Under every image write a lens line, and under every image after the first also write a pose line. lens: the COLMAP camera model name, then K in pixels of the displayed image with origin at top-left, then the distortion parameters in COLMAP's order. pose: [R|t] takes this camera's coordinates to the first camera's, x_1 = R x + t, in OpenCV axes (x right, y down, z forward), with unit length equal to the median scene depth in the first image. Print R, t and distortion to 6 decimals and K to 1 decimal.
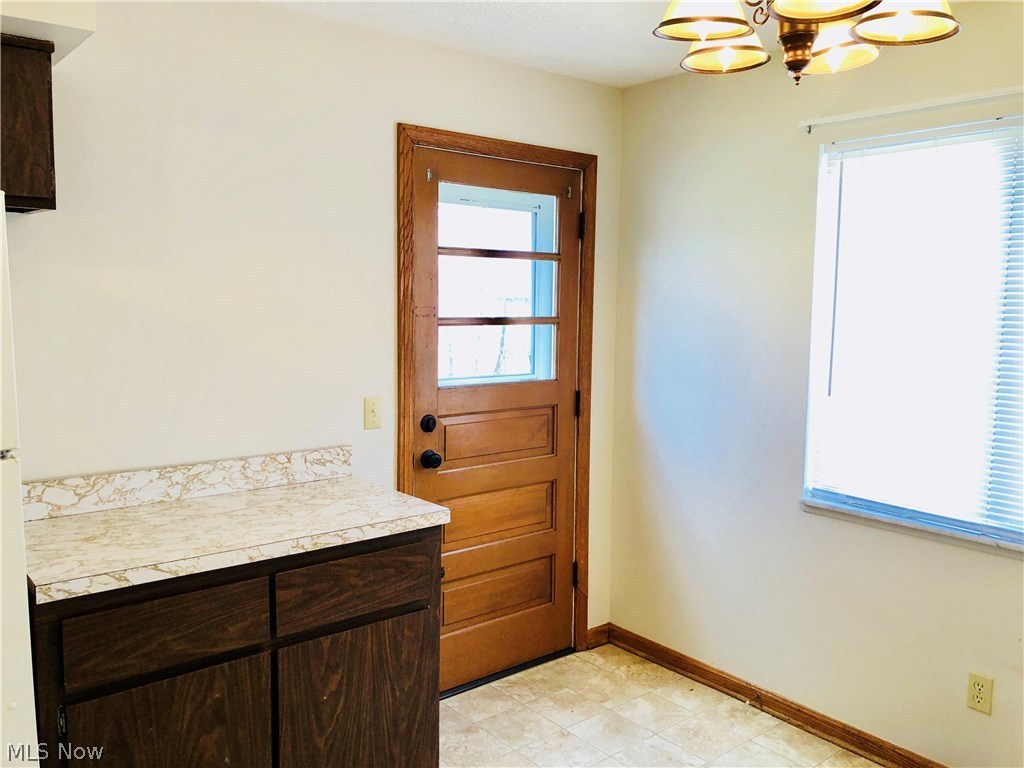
lens RADIAL K [[835.8, 0, 541.9], [0, 835.8, 373.5], [0, 0, 1]] dist [0.025518, -0.002204]
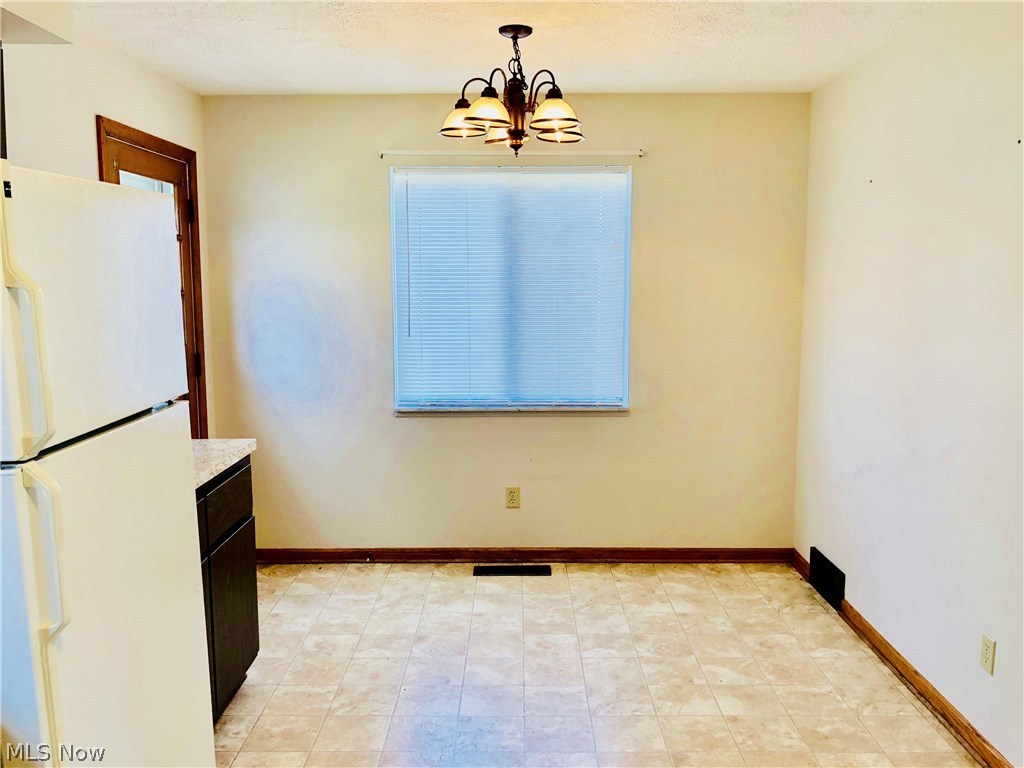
lens RADIAL K [[836.3, 0, 512.0], [0, 836.3, 384.0], [0, 0, 1]] dist [0.111969, -0.169175]
pose [[0.651919, -0.113011, 0.749820, -0.630682], [0.082550, 0.993532, 0.077971, 0.006913], [-0.753782, 0.011067, 0.657032, -0.121389]]
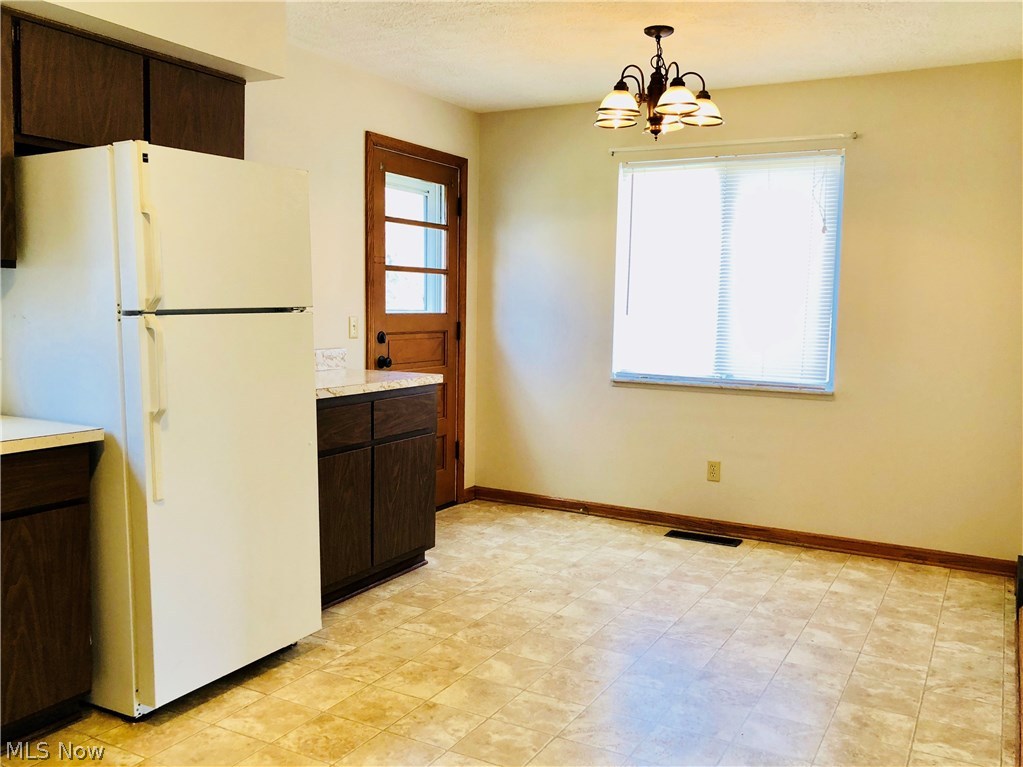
lens RADIAL K [[876.1, 0, 541.3], [0, 876.1, 386.4], [0, 0, 1]] dist [0.082964, -0.004925]
pose [[0.927537, -0.035628, 0.372029, -0.441462], [0.030450, 0.999340, 0.019786, 0.121132], [-0.372489, -0.007024, 0.928010, -0.525264]]
